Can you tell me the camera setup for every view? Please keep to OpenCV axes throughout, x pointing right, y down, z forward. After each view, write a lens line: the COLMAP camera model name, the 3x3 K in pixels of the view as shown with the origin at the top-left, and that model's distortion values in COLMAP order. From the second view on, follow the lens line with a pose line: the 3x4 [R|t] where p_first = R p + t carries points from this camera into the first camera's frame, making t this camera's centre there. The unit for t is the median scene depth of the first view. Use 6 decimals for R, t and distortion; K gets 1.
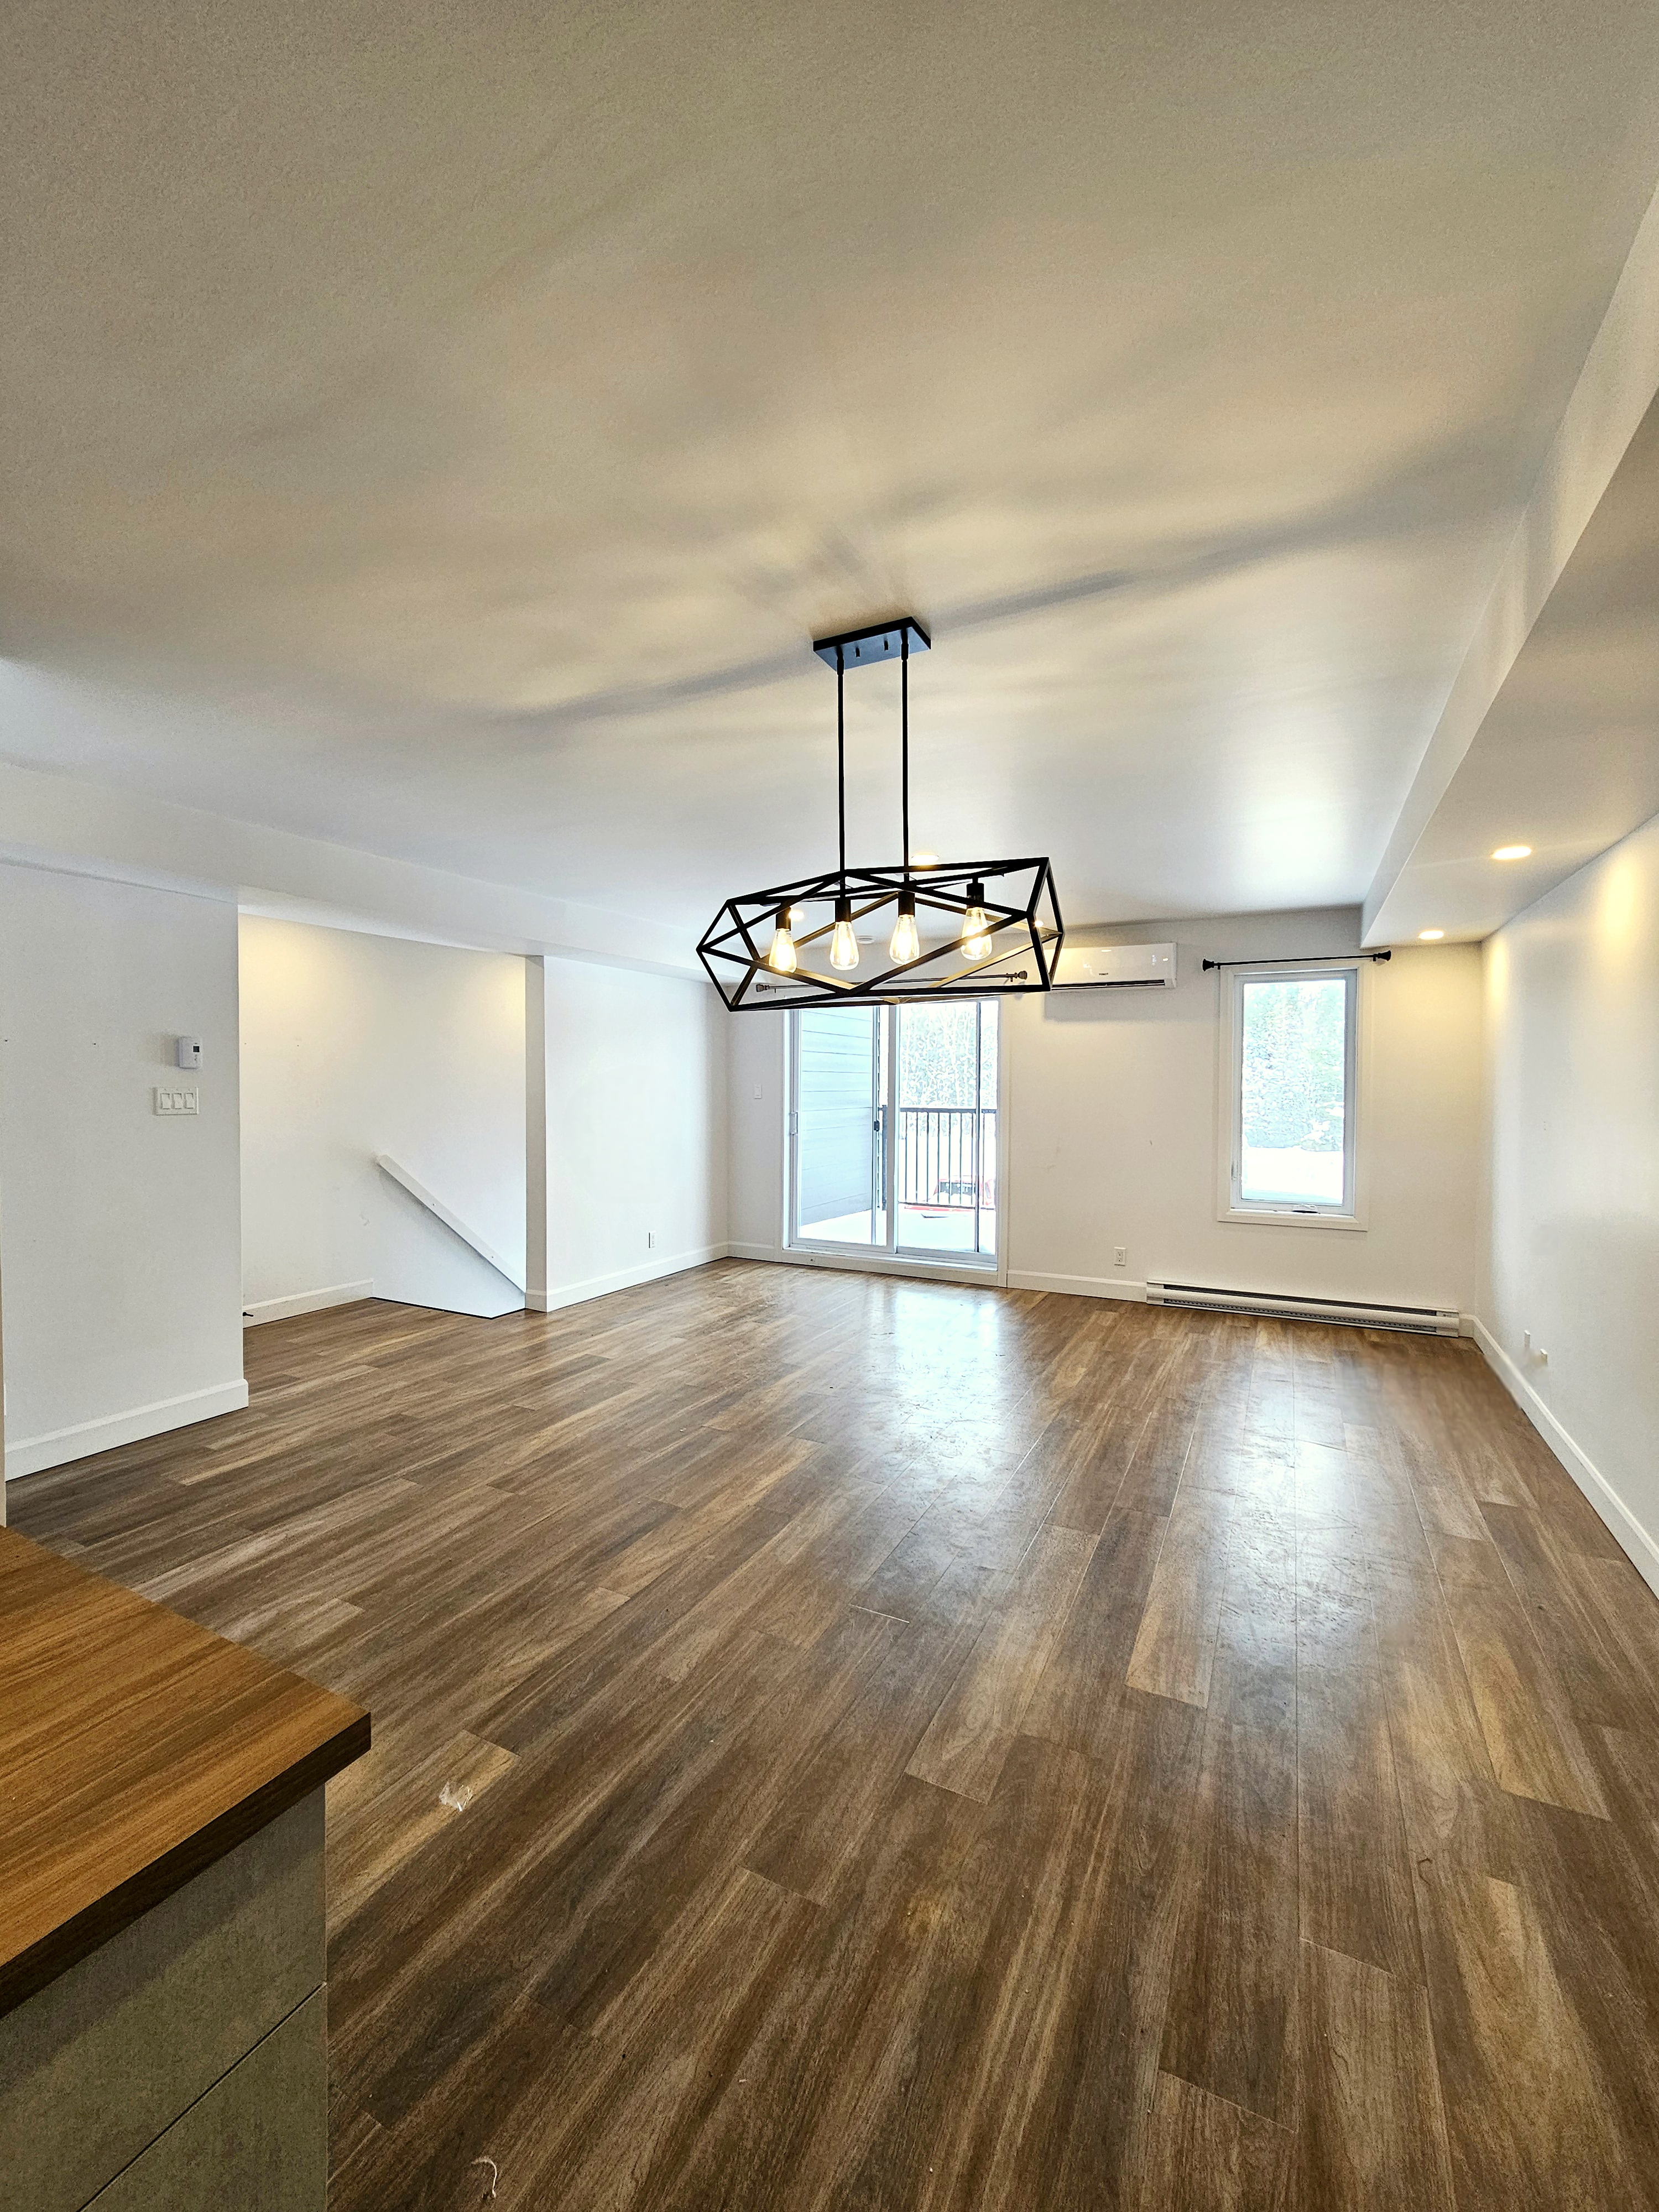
lens RADIAL K [[891.9, 0, 816.8], [0, 891.9, 1093.2], [0, 0, 1]] dist [-0.002000, -0.002022]
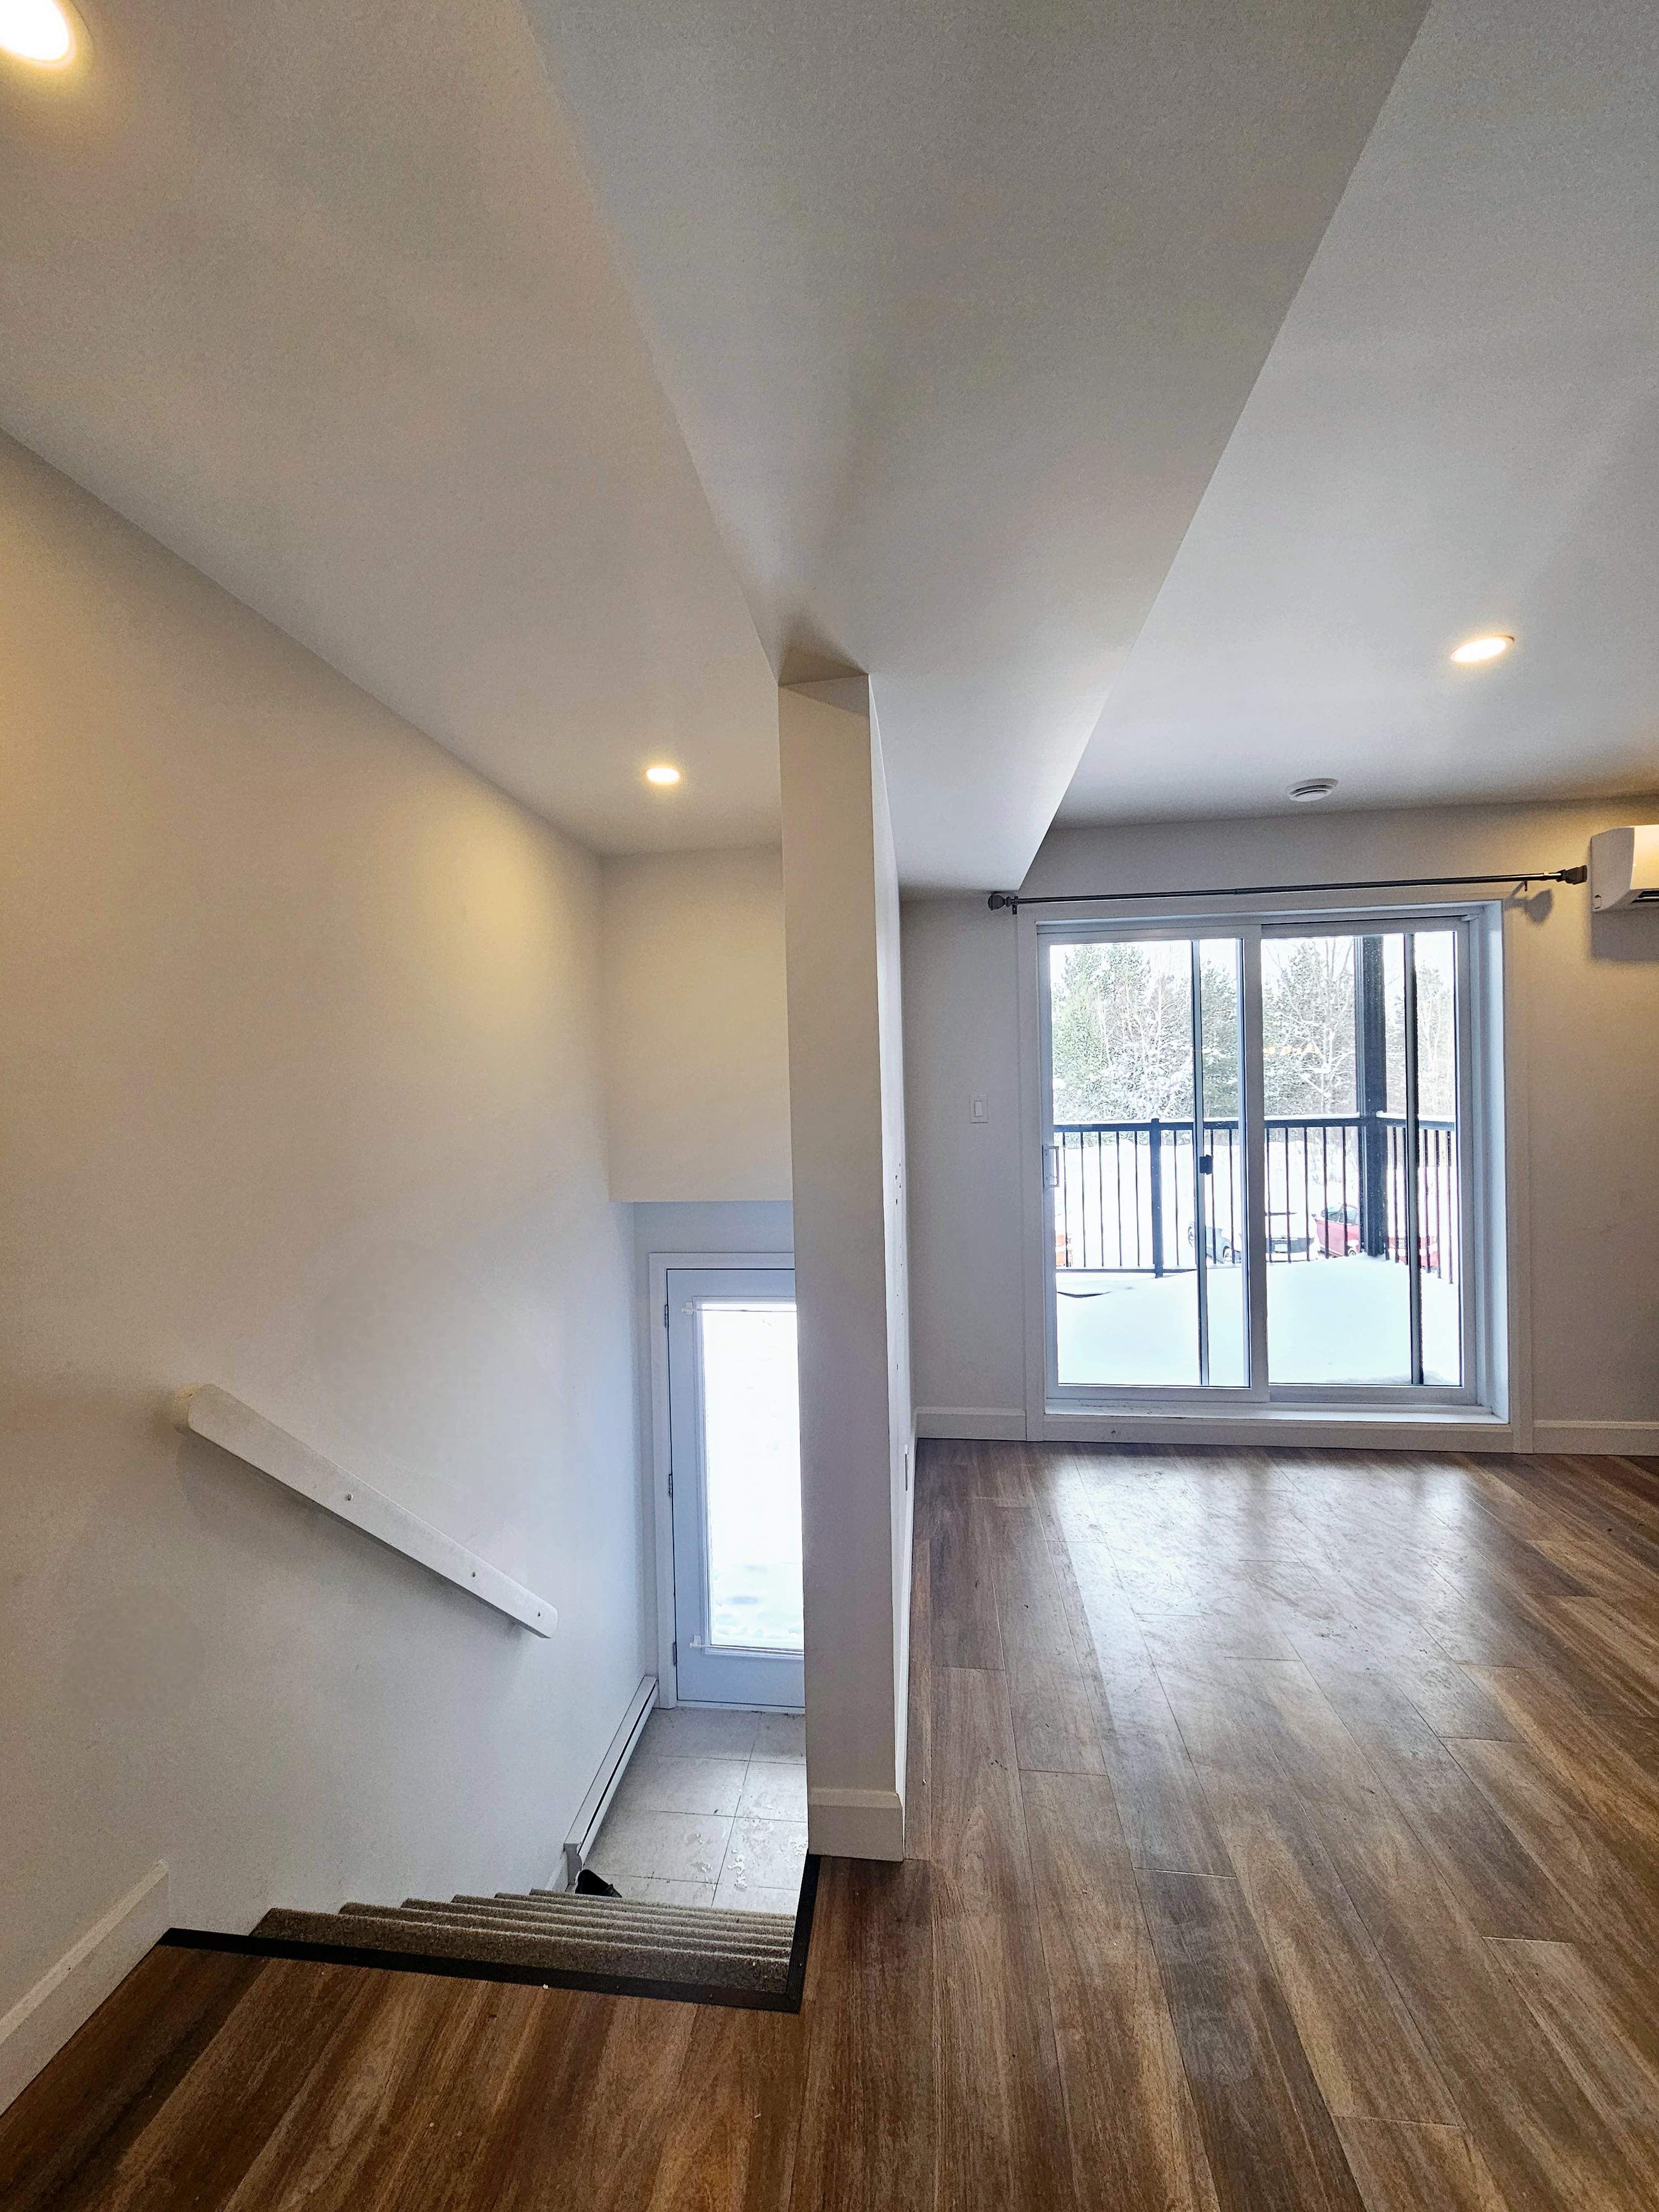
lens RADIAL K [[891.9, 0, 811.8], [0, 891.9, 1093.0], [0, 0, 1]] dist [-0.002000, -0.002022]
pose [[0.937415, -0.026488, 0.347204, -0.526393], [0.031901, 0.999442, -0.009883, -0.012181], [-0.346749, 0.020340, 0.937737, 0.893208]]
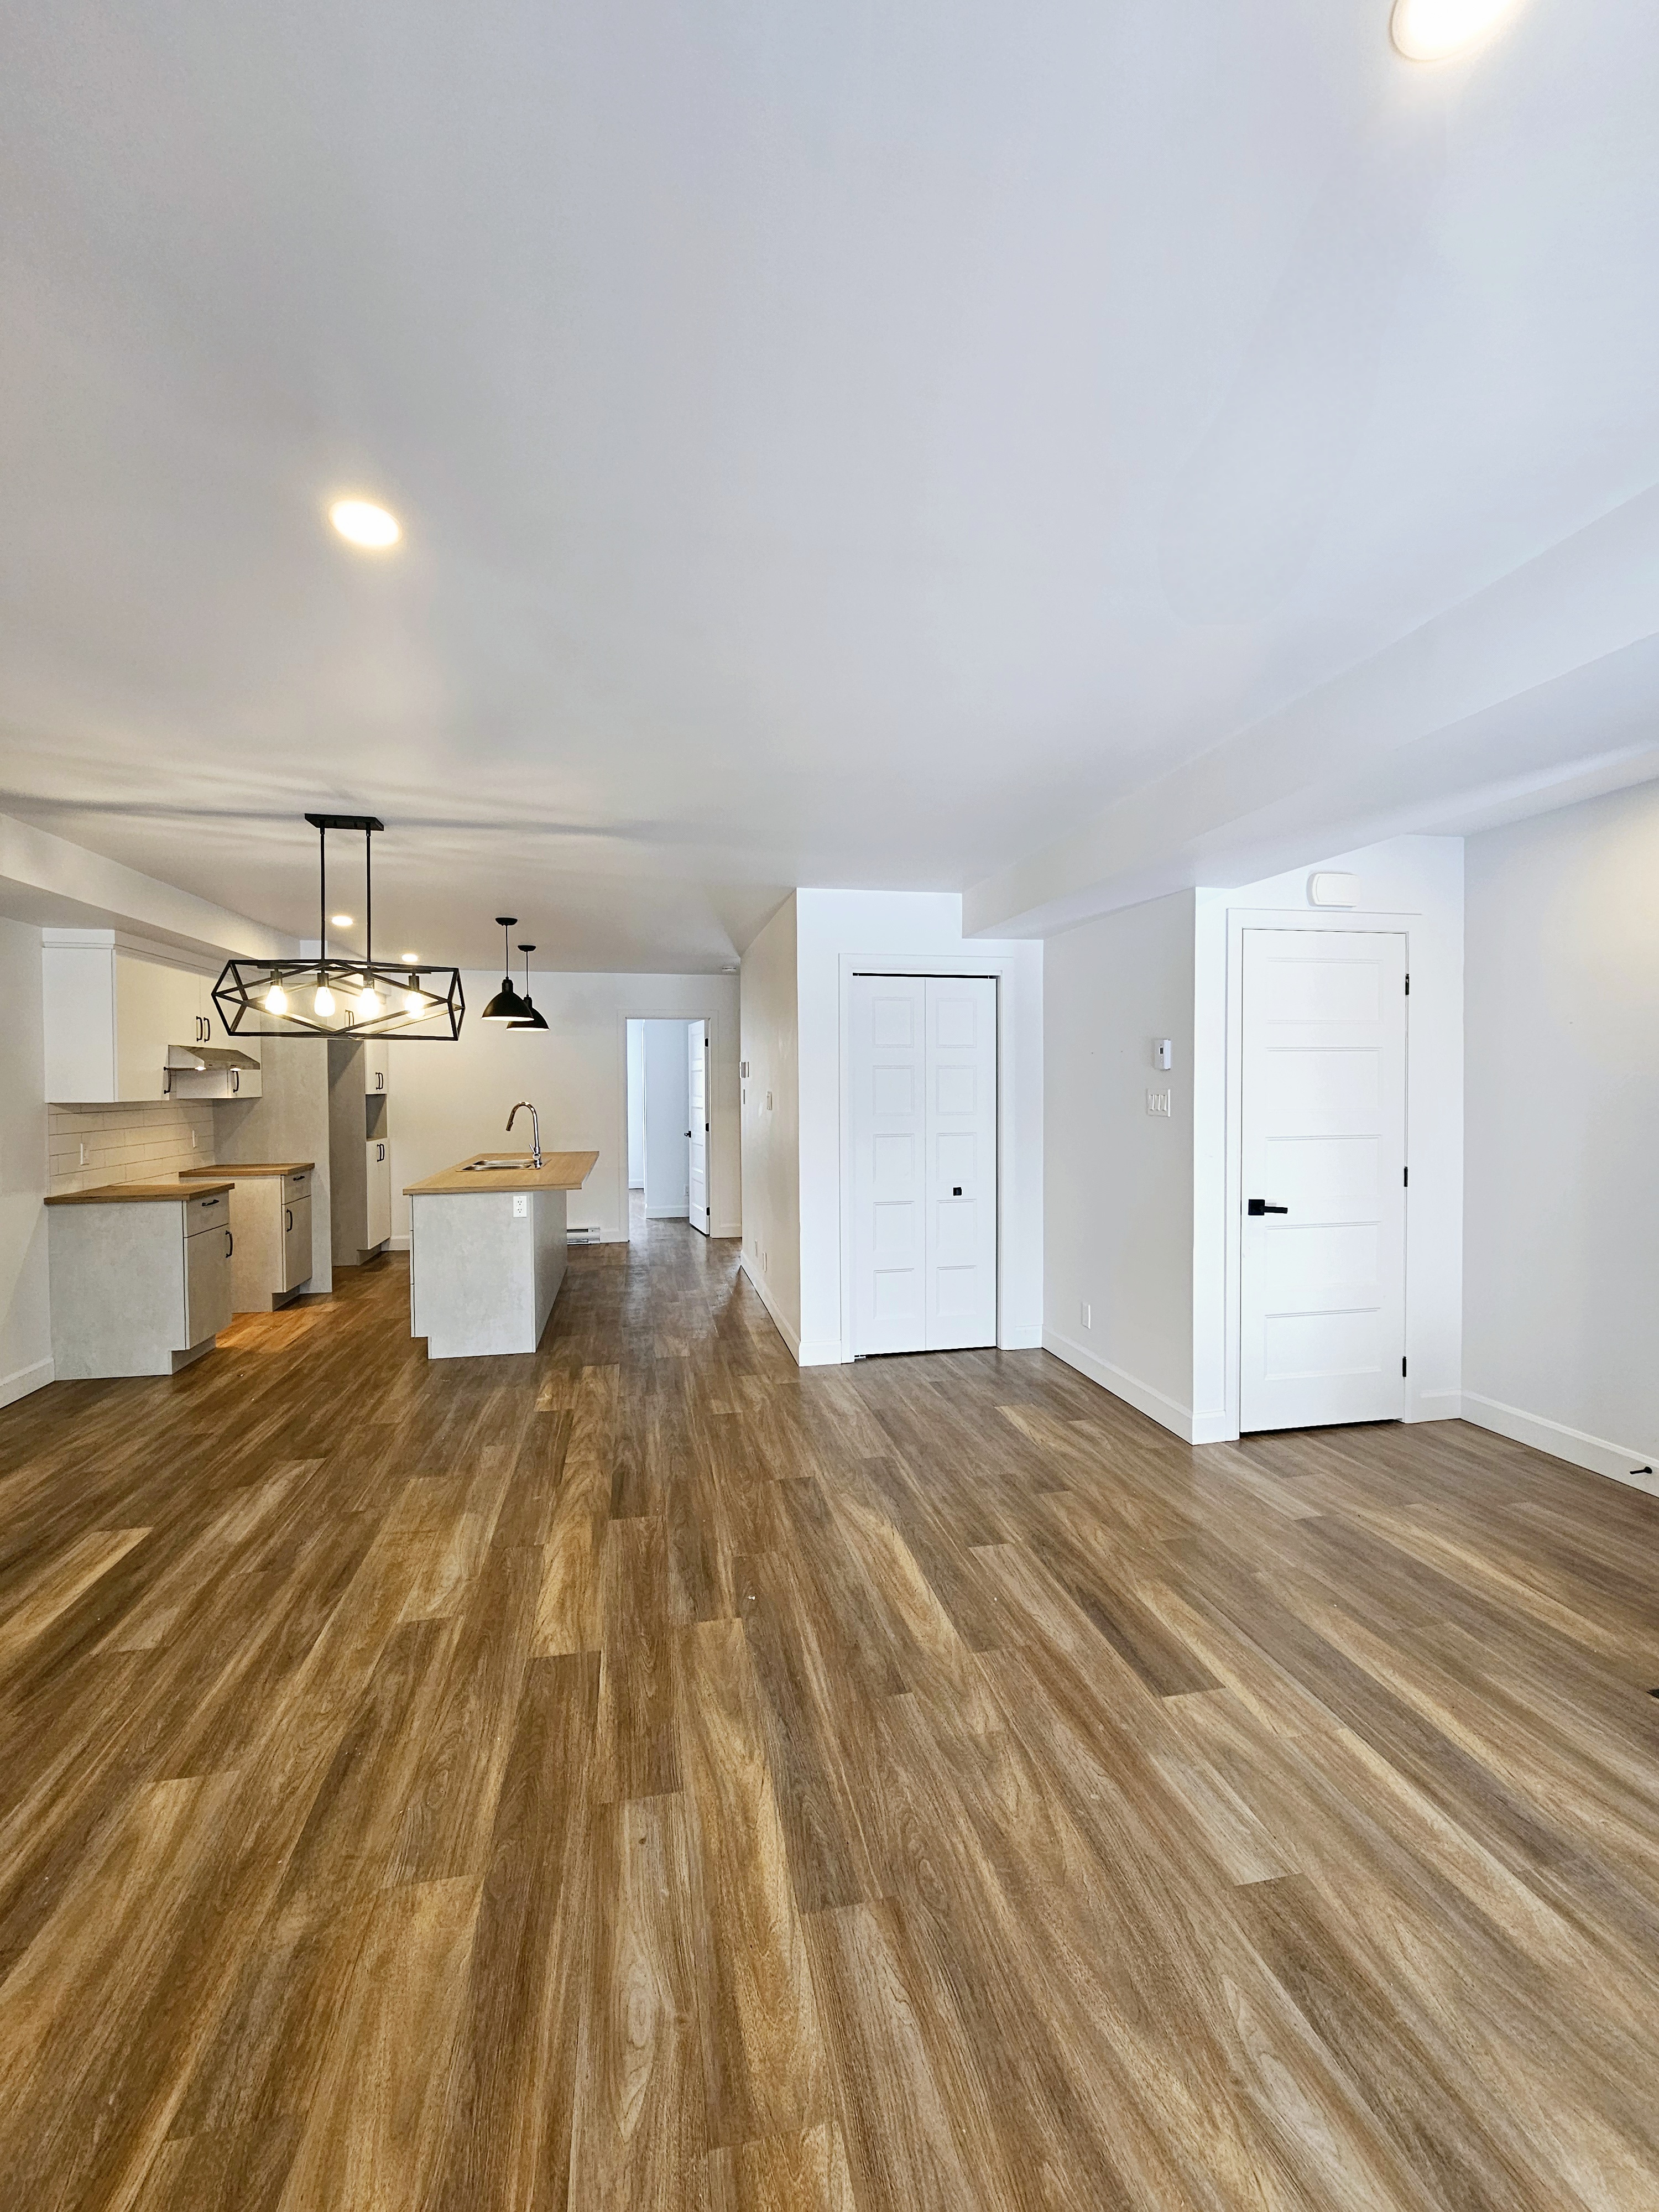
lens RADIAL K [[891.9, 0, 813.0], [0, 891.9, 1105.5], [0, 0, 1]] dist [-0.002000, -0.002022]
pose [[-0.779958, 0.015732, -0.625634, 0.190091], [-0.005289, 0.999483, 0.031726, -0.015404], [0.625809, 0.028054, -0.779471, 1.270631]]
